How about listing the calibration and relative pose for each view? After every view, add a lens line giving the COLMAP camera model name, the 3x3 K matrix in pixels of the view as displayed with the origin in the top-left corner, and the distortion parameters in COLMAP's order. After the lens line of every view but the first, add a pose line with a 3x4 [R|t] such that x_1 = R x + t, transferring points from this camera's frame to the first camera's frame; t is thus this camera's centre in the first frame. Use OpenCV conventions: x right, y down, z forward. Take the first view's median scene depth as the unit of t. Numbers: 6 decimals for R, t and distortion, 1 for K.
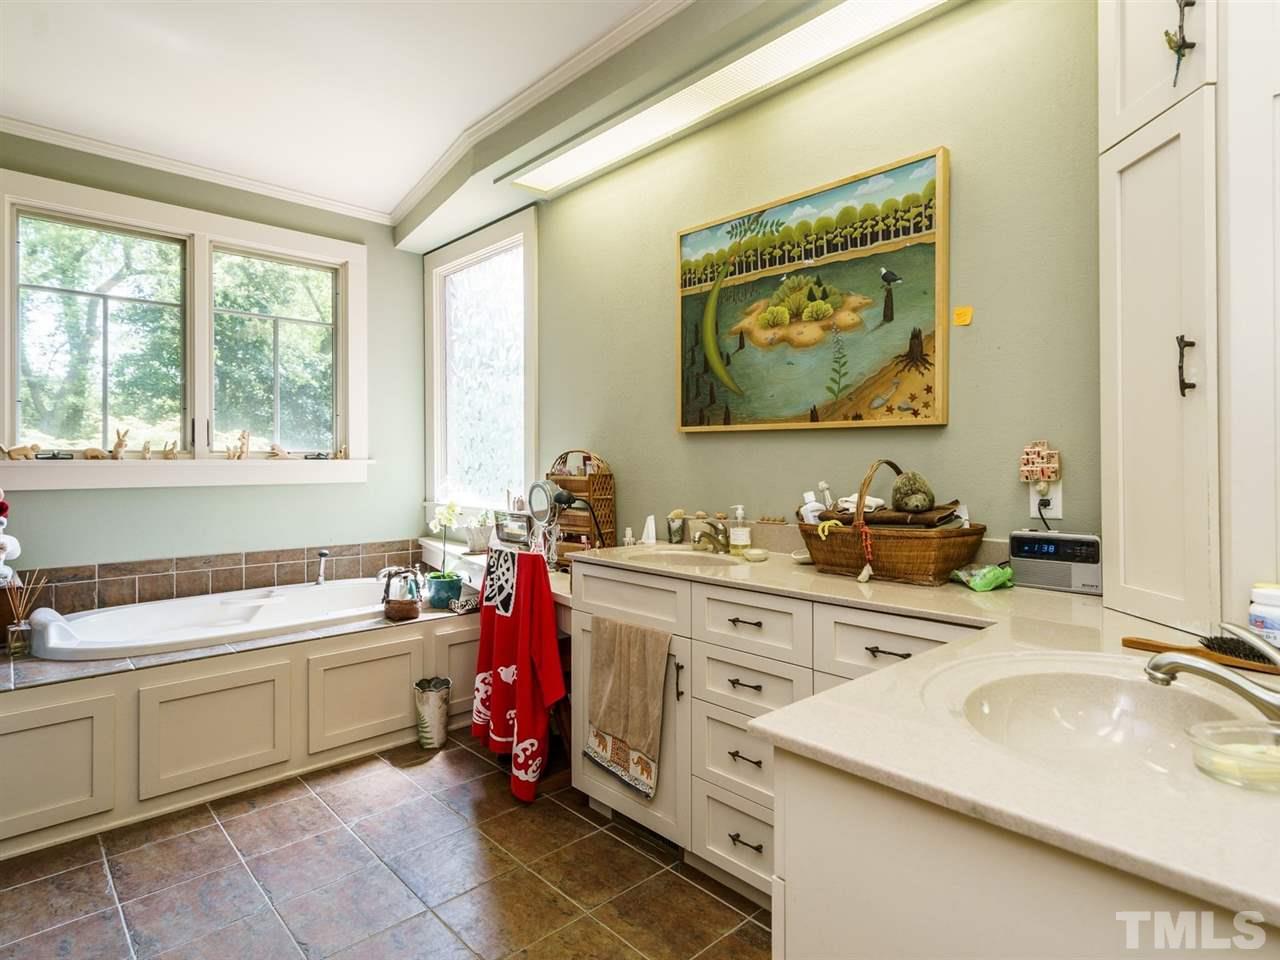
lens RADIAL K [[705.9, 0, 637.6], [0, 705.9, 463.6], [0, 0, 1]] dist [-0.001883, 0.000230]
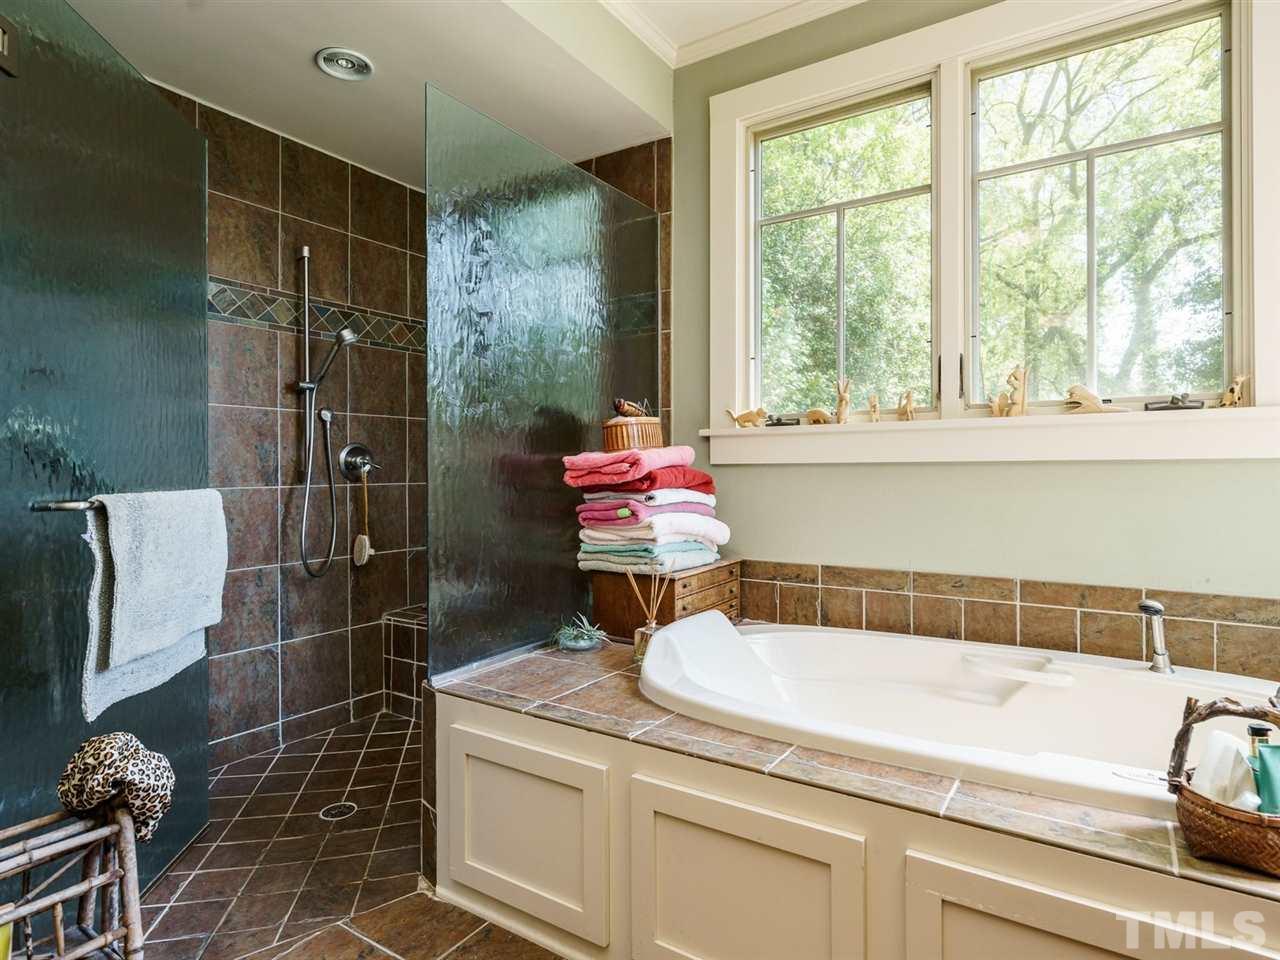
lens RADIAL K [[705.9, 0, 637.6], [0, 705.9, 463.6], [0, 0, 1]] dist [-0.001883, 0.000230]
pose [[0.239757, -0.011300, -0.970767, -0.079606], [-0.002454, 0.999922, -0.012245, 0.041656], [0.970830, 0.005318, 0.239711, 0.581401]]
